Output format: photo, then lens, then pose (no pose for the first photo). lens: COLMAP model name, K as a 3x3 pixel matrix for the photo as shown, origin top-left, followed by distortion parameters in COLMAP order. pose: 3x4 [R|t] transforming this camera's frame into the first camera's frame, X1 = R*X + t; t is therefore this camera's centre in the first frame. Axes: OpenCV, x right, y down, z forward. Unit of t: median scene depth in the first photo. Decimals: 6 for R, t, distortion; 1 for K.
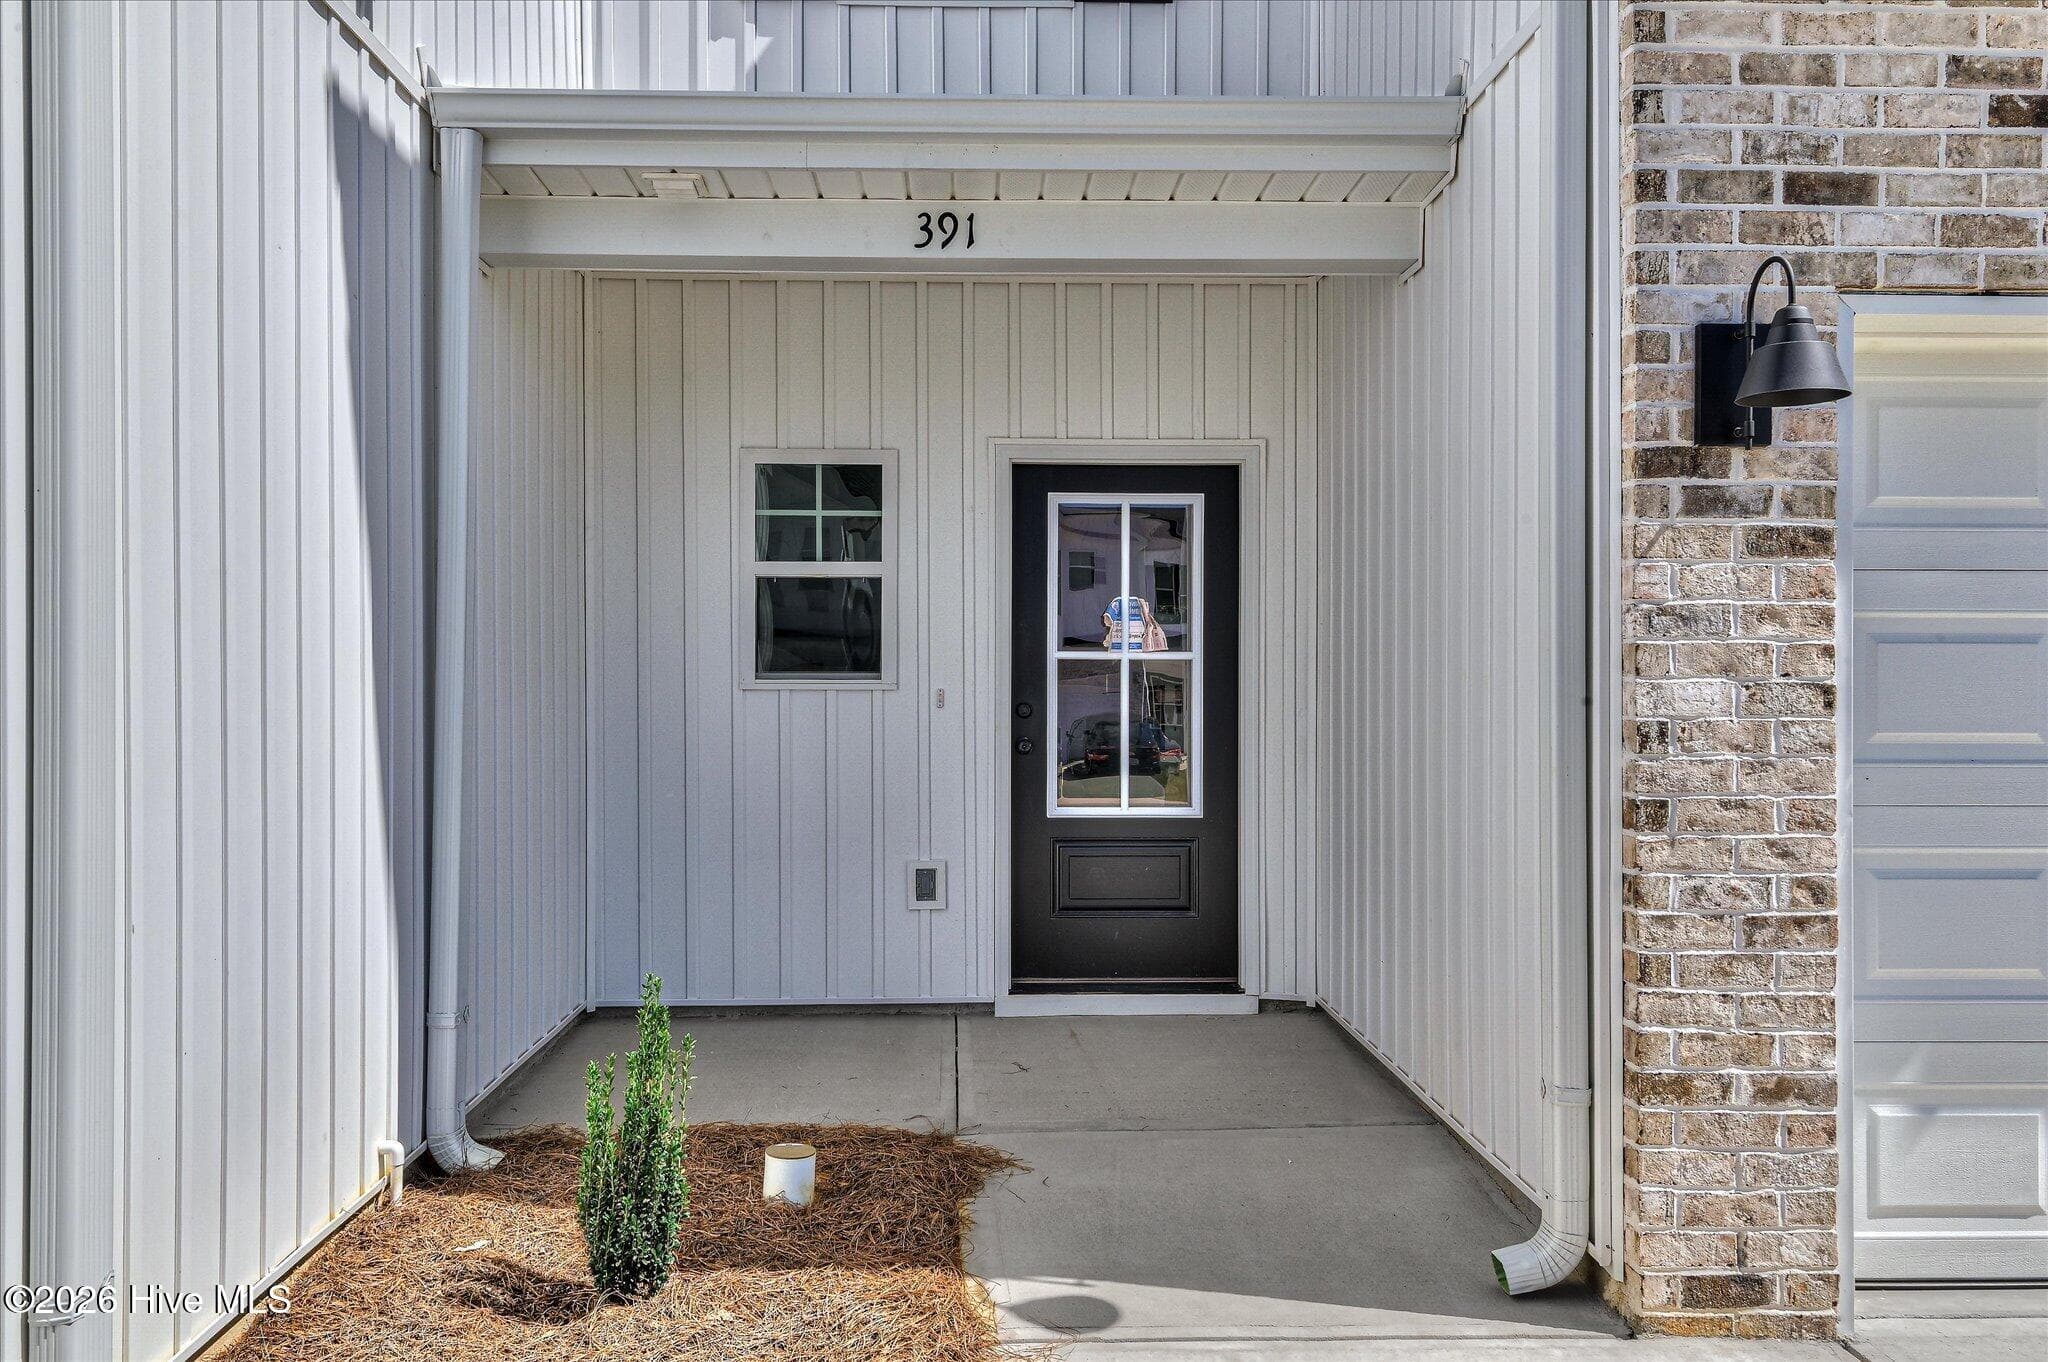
lens RADIAL K [[1501.2, 0, 980.8], [0, 1501.2, 673.0], [0, 0, 1]] dist [0.005479, 0.003768]
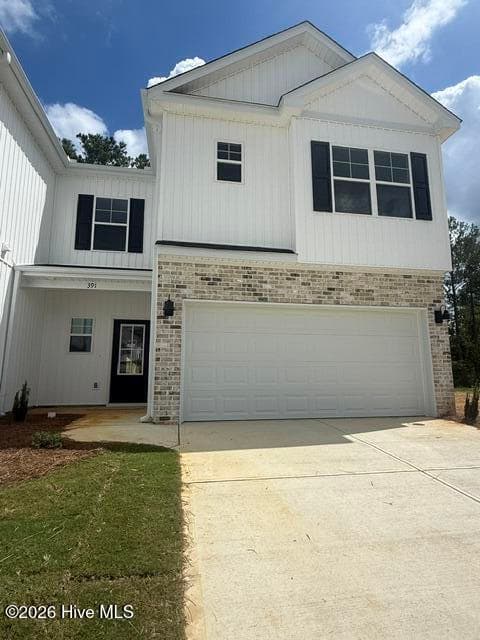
lens RADIAL K [[342.8, 0, 240.0], [0, 342.8, 320.0], [0, 0, 1]] dist [0.002121, 0.000084]
pose [[0.989007, 0.020852, 0.146394, 0.610753], [0.003094, 0.986873, -0.161471, 0.185745], [-0.147839, 0.160149, 0.975959, -0.937949]]
